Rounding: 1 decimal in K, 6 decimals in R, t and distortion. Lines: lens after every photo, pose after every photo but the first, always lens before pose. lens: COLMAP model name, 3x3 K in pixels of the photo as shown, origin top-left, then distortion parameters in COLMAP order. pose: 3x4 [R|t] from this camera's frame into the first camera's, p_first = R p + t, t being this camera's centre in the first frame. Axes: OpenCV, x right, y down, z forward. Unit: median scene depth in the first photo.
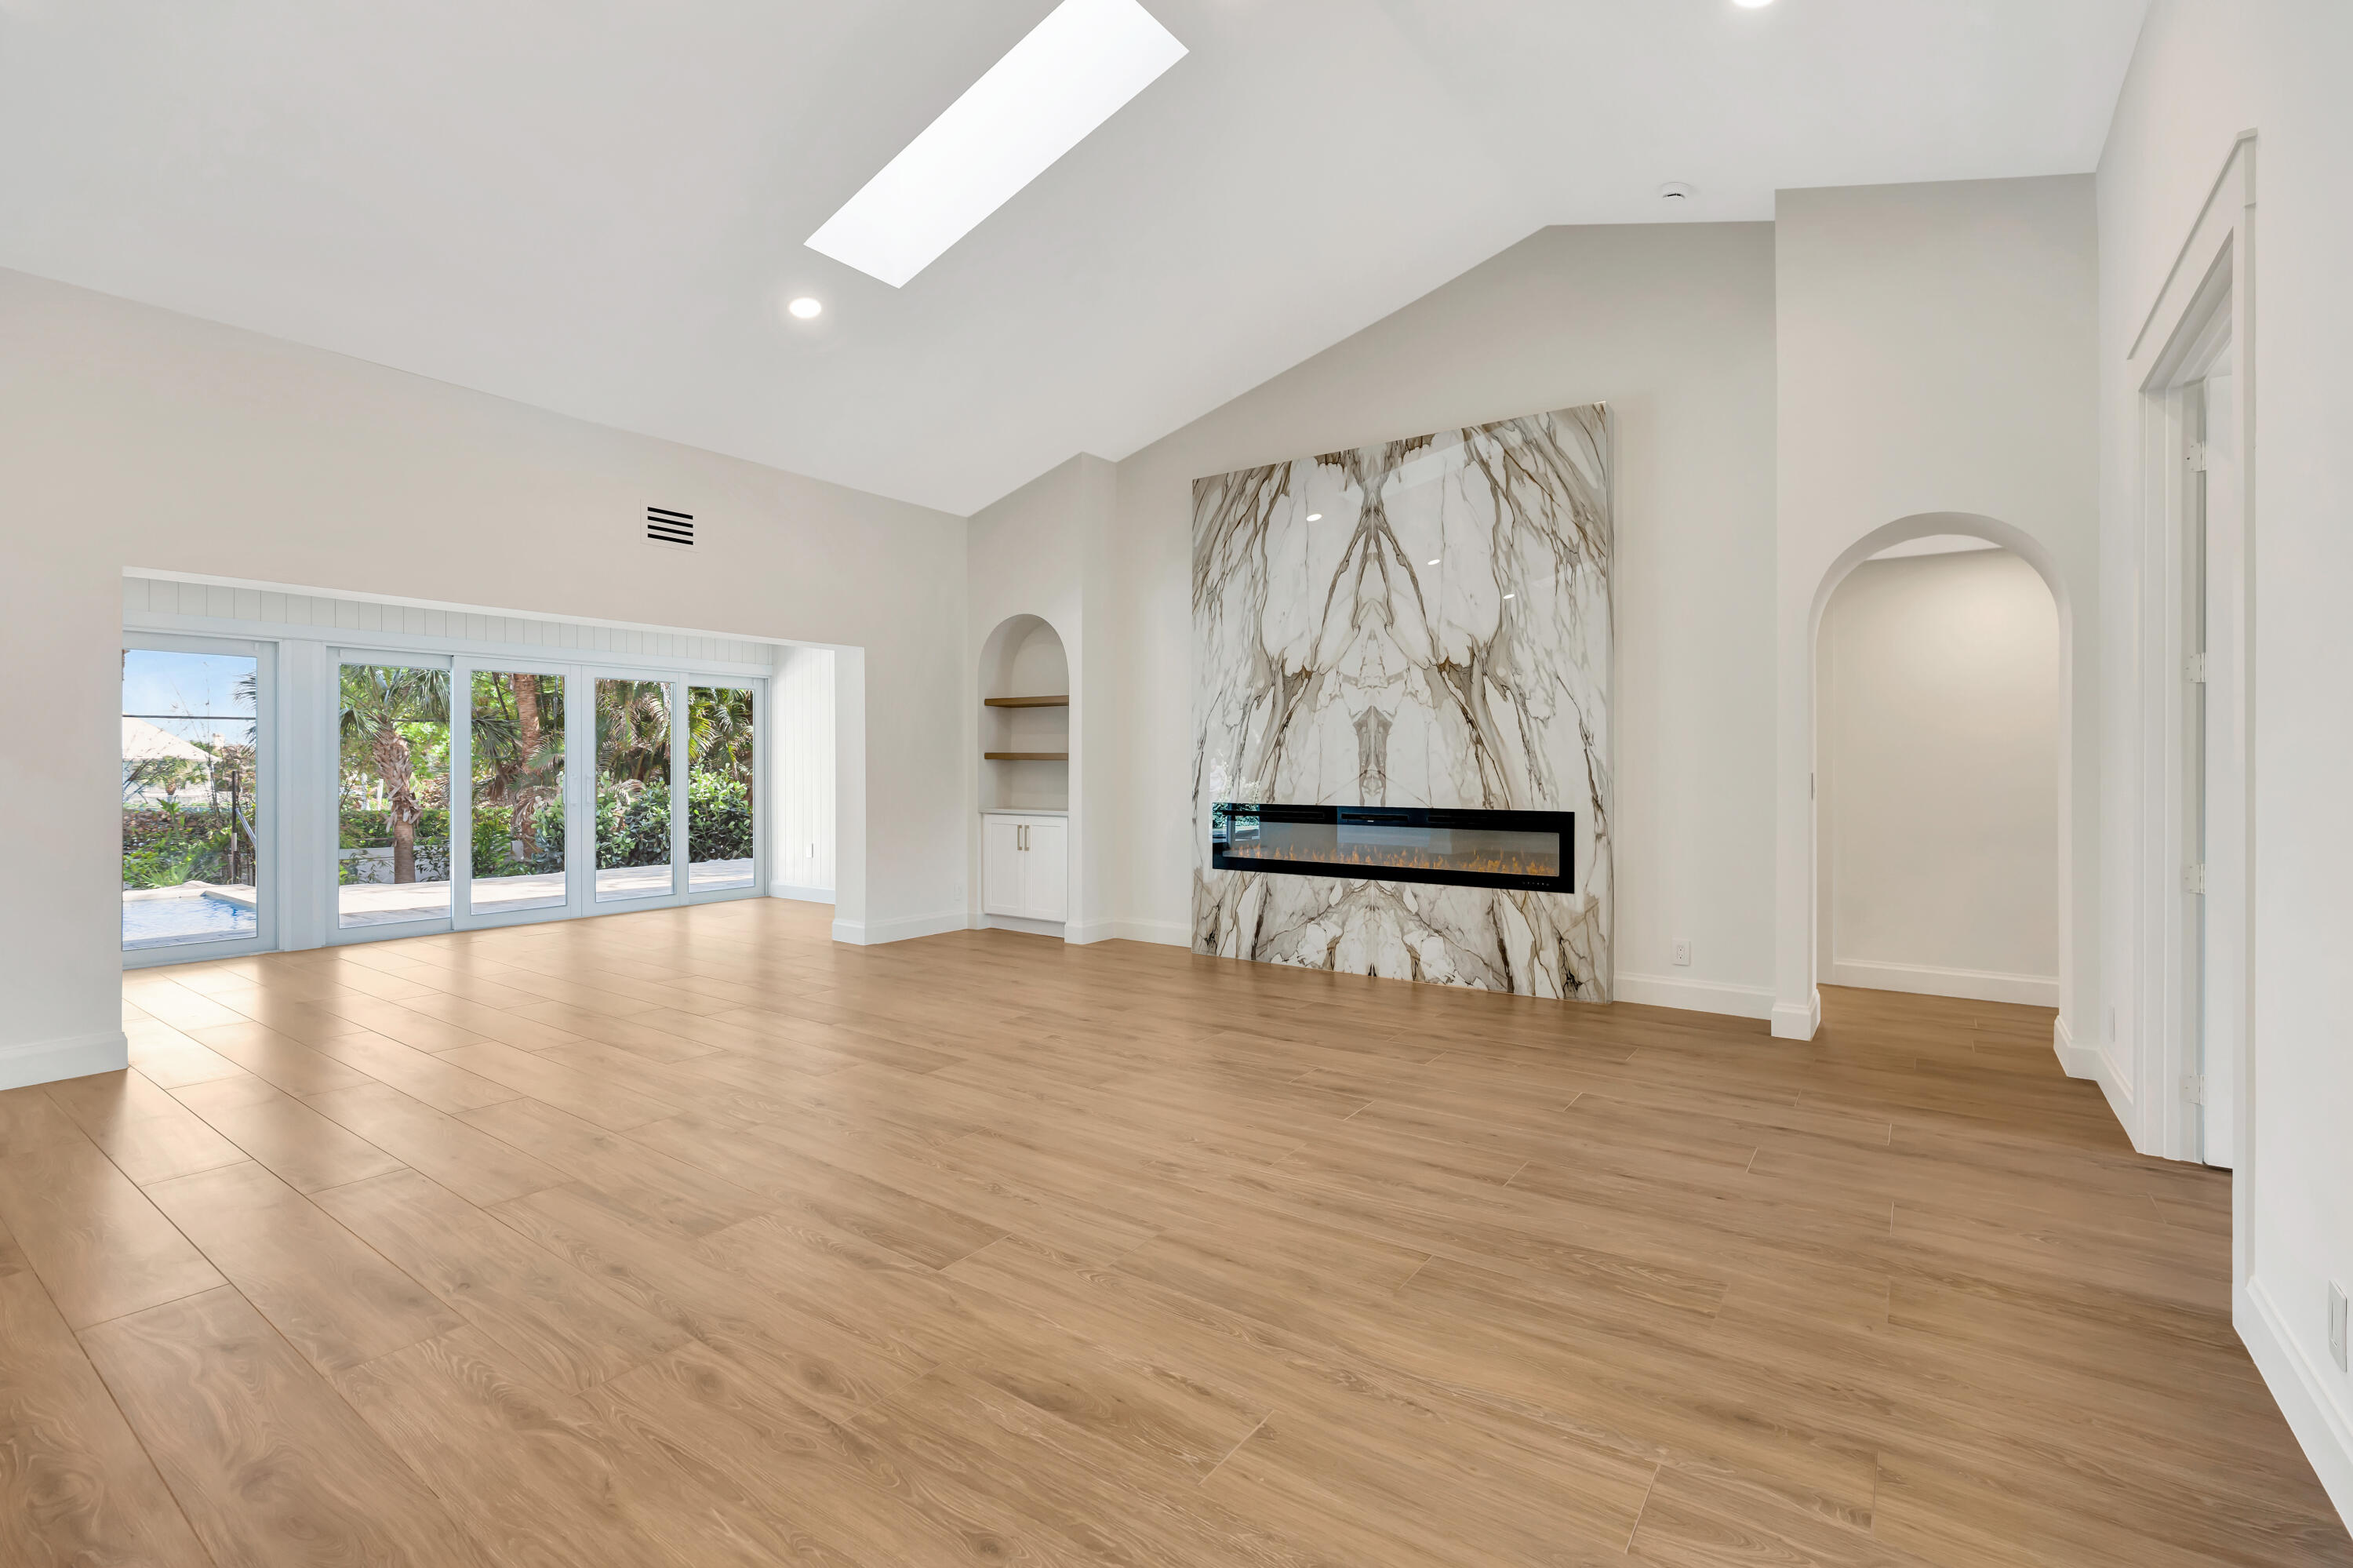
lens RADIAL K [[1055.7, 0, 1173.1], [0, 1055.7, 767.6], [0, 0, 1]] dist [-0.004389, 0.002297]
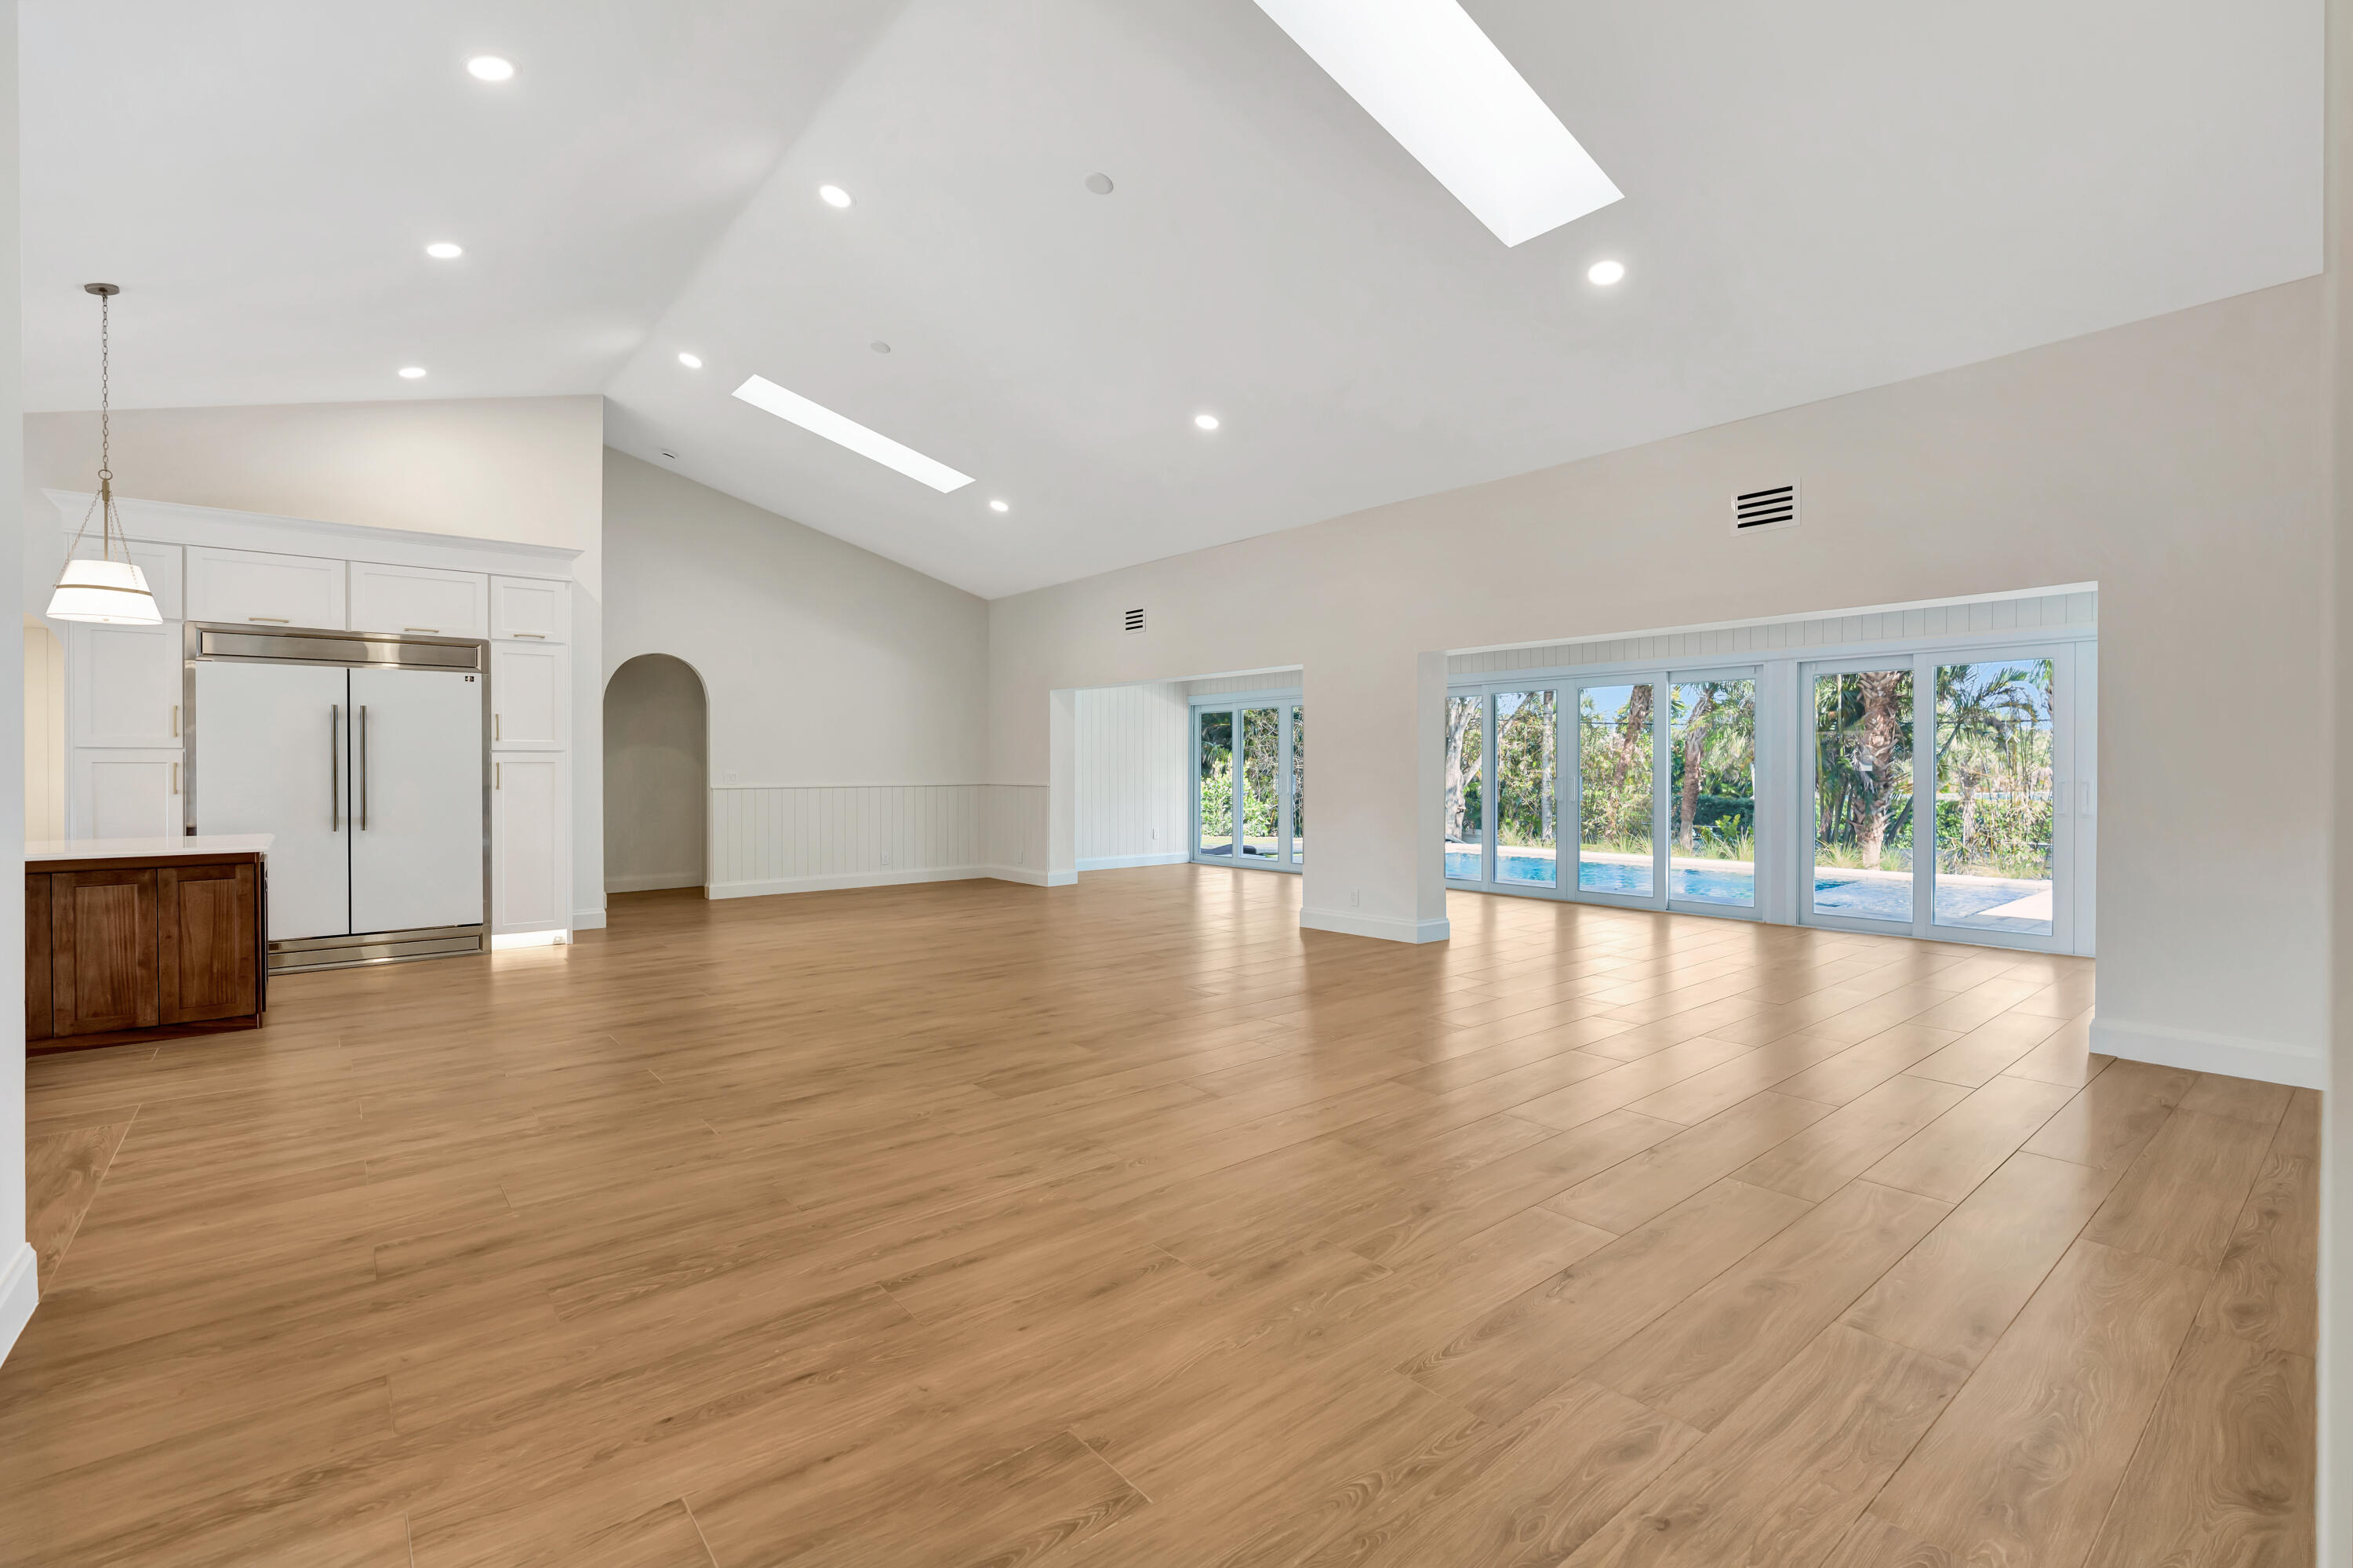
lens RADIAL K [[1055.7, 0, 1179.5], [0, 1055.7, 776.0], [0, 0, 1]] dist [-0.004389, 0.002297]
pose [[-0.264699, 0.007019, -0.964306, 0.532539], [0.001469, 0.999975, 0.006875, -0.002711], [0.964330, 0.000403, -0.264703, 0.738078]]
